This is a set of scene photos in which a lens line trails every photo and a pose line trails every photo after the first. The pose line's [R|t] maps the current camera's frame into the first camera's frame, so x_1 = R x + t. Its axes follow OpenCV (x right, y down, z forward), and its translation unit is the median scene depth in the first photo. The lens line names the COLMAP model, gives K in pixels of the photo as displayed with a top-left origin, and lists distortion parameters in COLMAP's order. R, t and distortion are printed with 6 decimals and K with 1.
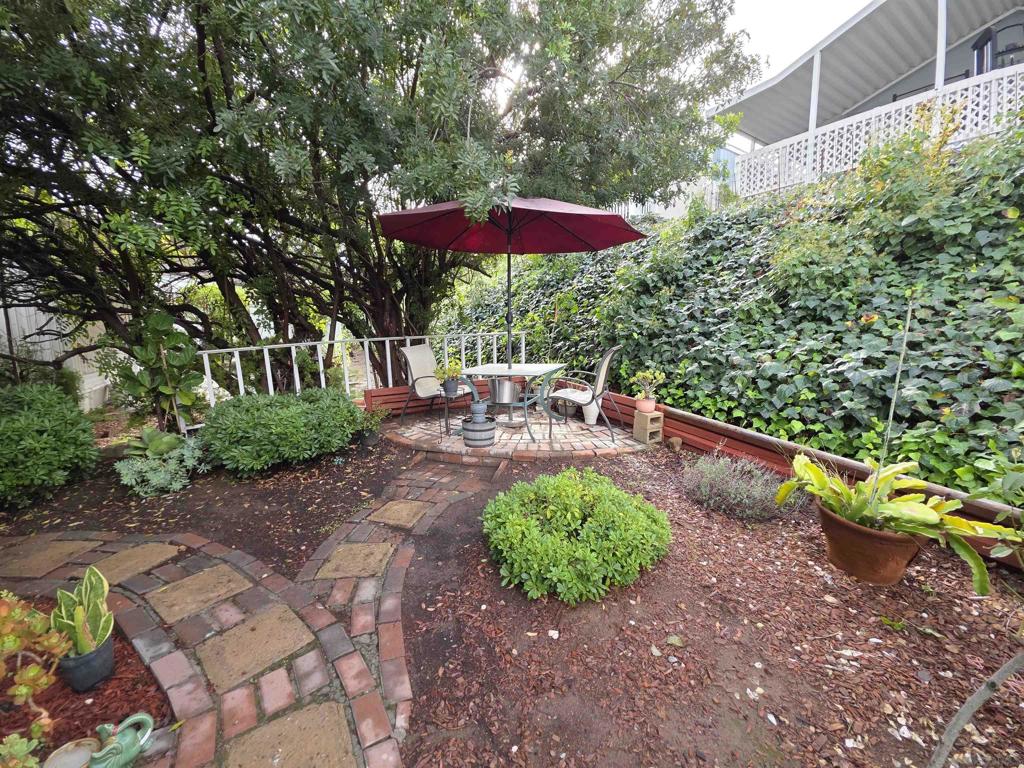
lens RADIAL K [[408.1, 0, 509.1], [0, 408.1, 381.6], [0, 0, 1]] dist [0.018520, -0.010811]
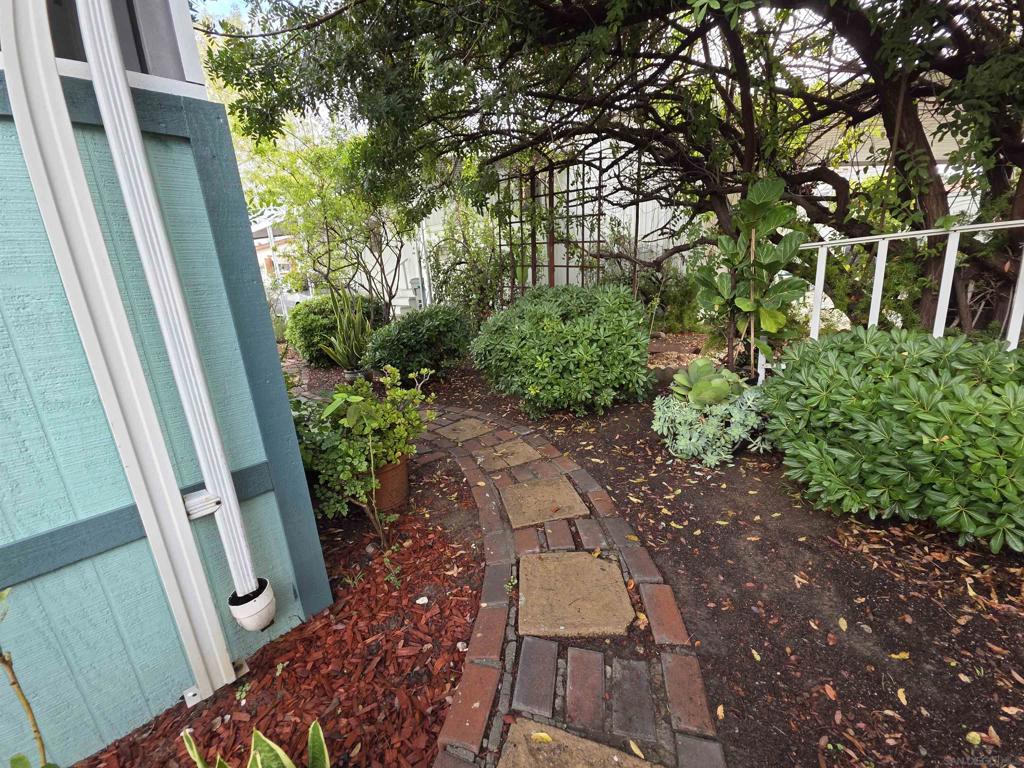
lens RADIAL K [[408.1, 0, 509.1], [0, 408.1, 381.6], [0, 0, 1]] dist [0.018520, -0.010811]
pose [[0.253949, 0.258327, -0.932082, -0.305395], [-0.076515, 0.966019, 0.246886, 0.007049], [0.964186, 0.008622, 0.265086, 0.488669]]
